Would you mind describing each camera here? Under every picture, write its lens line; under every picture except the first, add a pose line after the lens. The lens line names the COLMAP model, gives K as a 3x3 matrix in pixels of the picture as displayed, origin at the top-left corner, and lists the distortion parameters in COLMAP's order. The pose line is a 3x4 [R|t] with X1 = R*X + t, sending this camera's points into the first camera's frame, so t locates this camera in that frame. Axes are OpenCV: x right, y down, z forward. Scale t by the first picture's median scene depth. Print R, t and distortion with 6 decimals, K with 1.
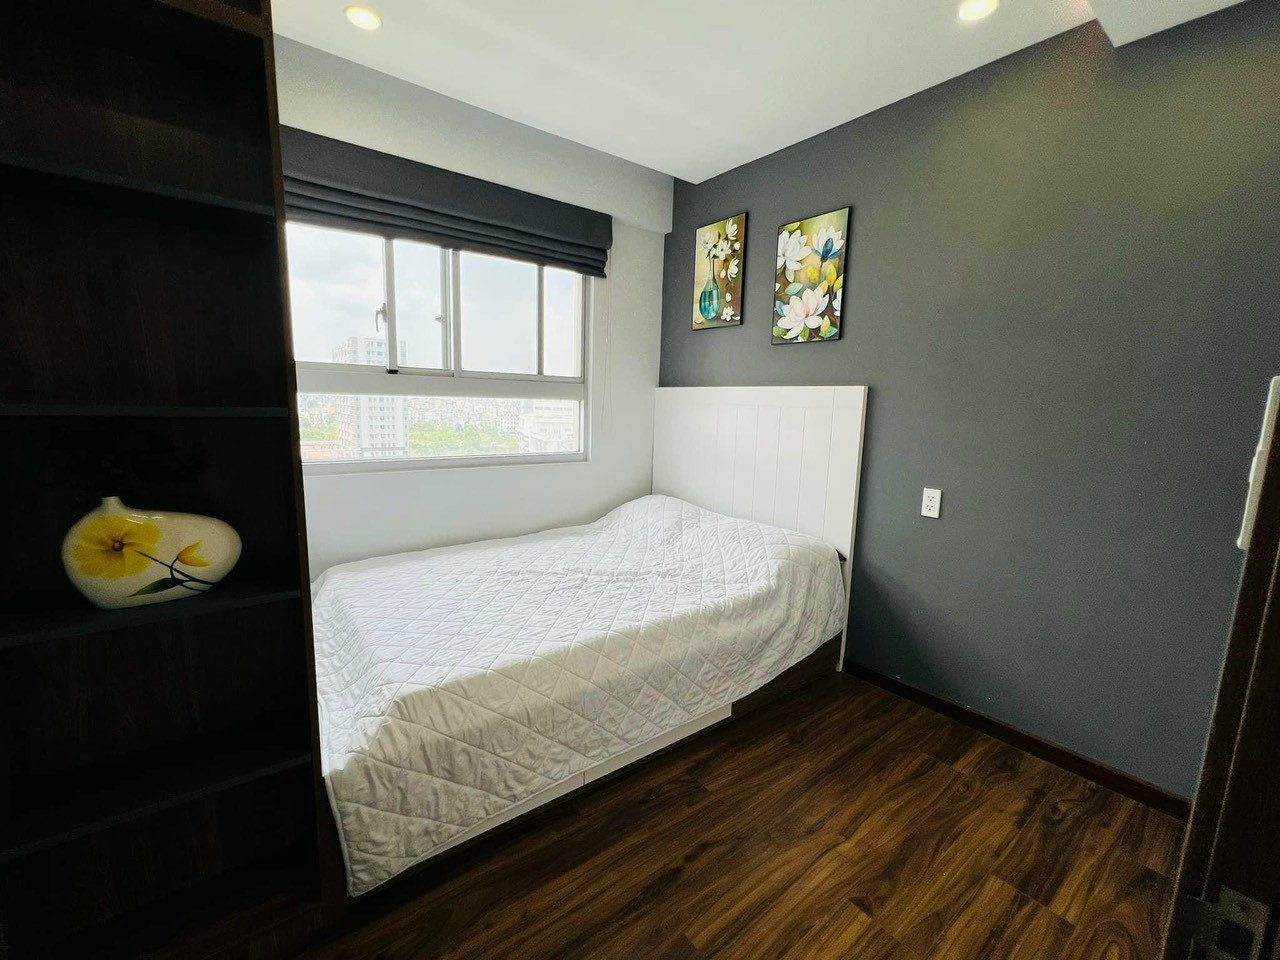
lens RADIAL K [[540.0, 0, 638.3], [0, 540.0, 481.0], [0, 0, 1]] dist [-0.002366, 0.000593]
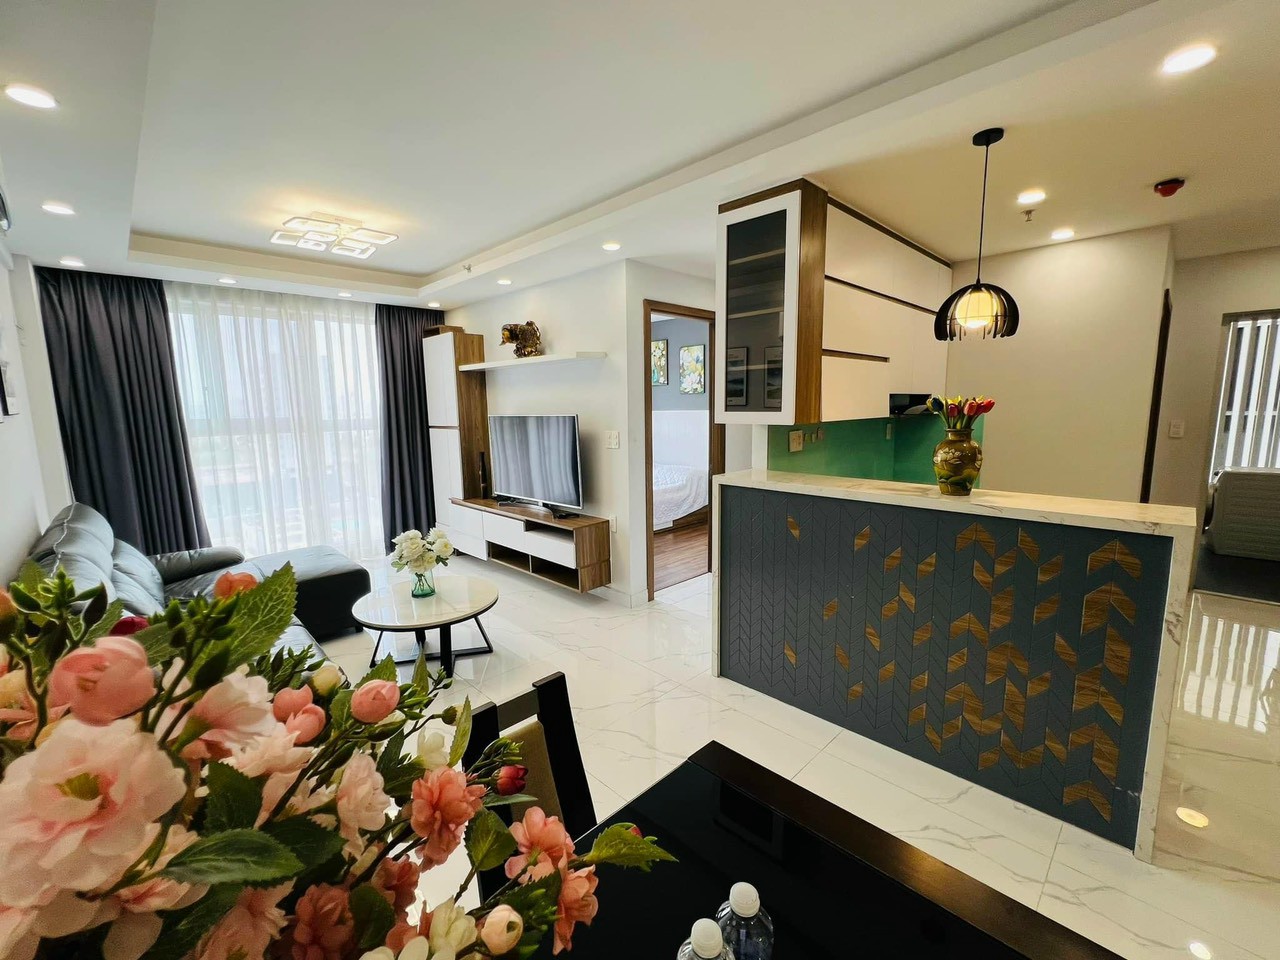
lens RADIAL K [[540.0, 0, 639.0], [0, 540.0, 480.5], [0, 0, 1]] dist [-0.002366, 0.000593]
pose [[0.990473, -0.058409, 0.124703, -0.305556], [0.059200, 0.998243, -0.002647, 0.159958], [-0.124329, 0.010004, 0.992191, -1.605815]]
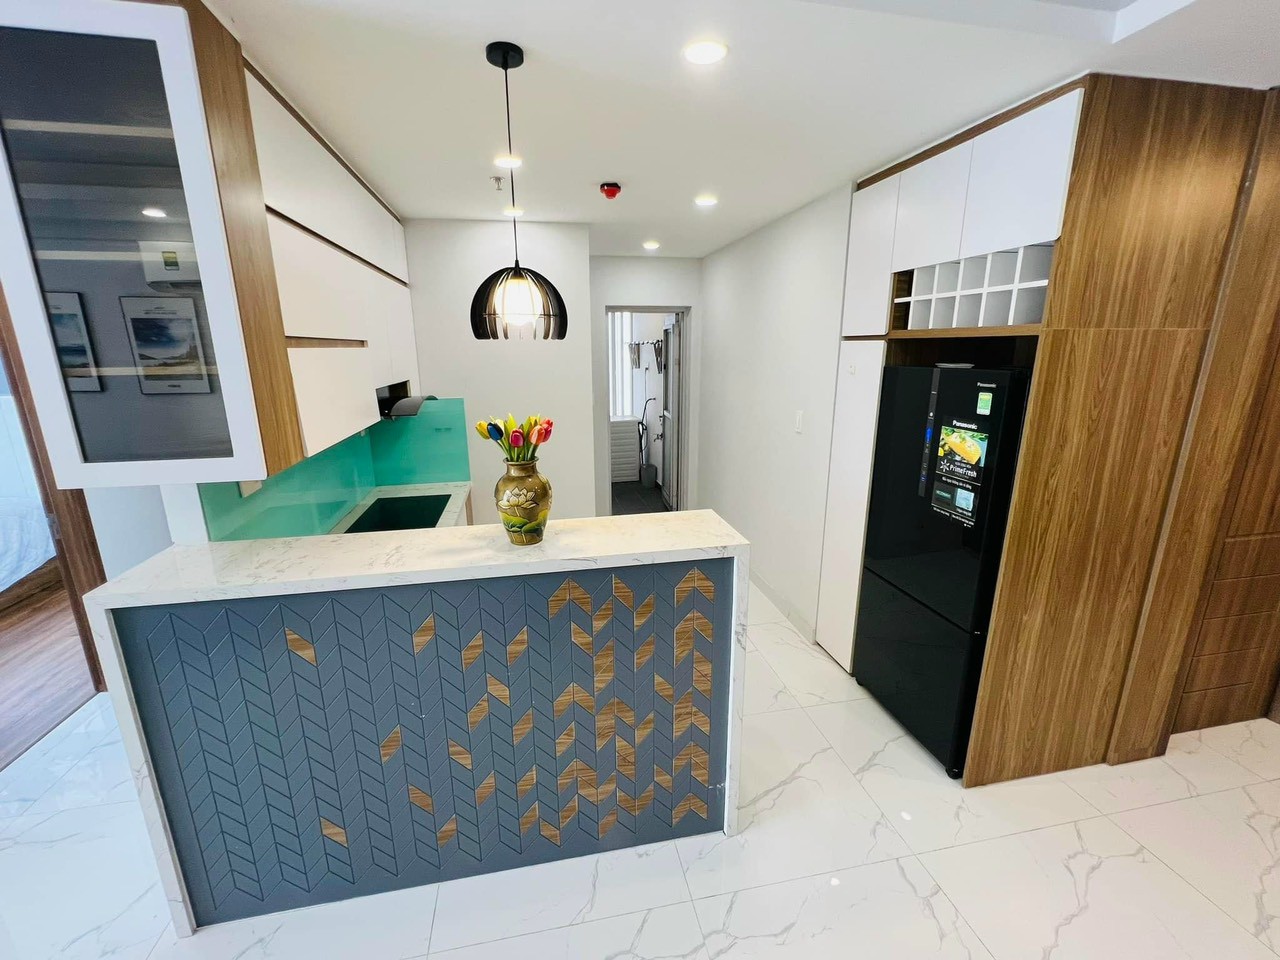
lens RADIAL K [[540.0, 0, 635.5], [0, 540.0, 483.2], [0, 0, 1]] dist [-0.002366, 0.000593]
pose [[0.441026, -0.246358, 0.863020, -0.207731], [0.151520, 0.968224, 0.198959, 0.028403], [-0.884611, 0.043019, 0.464340, -1.259035]]
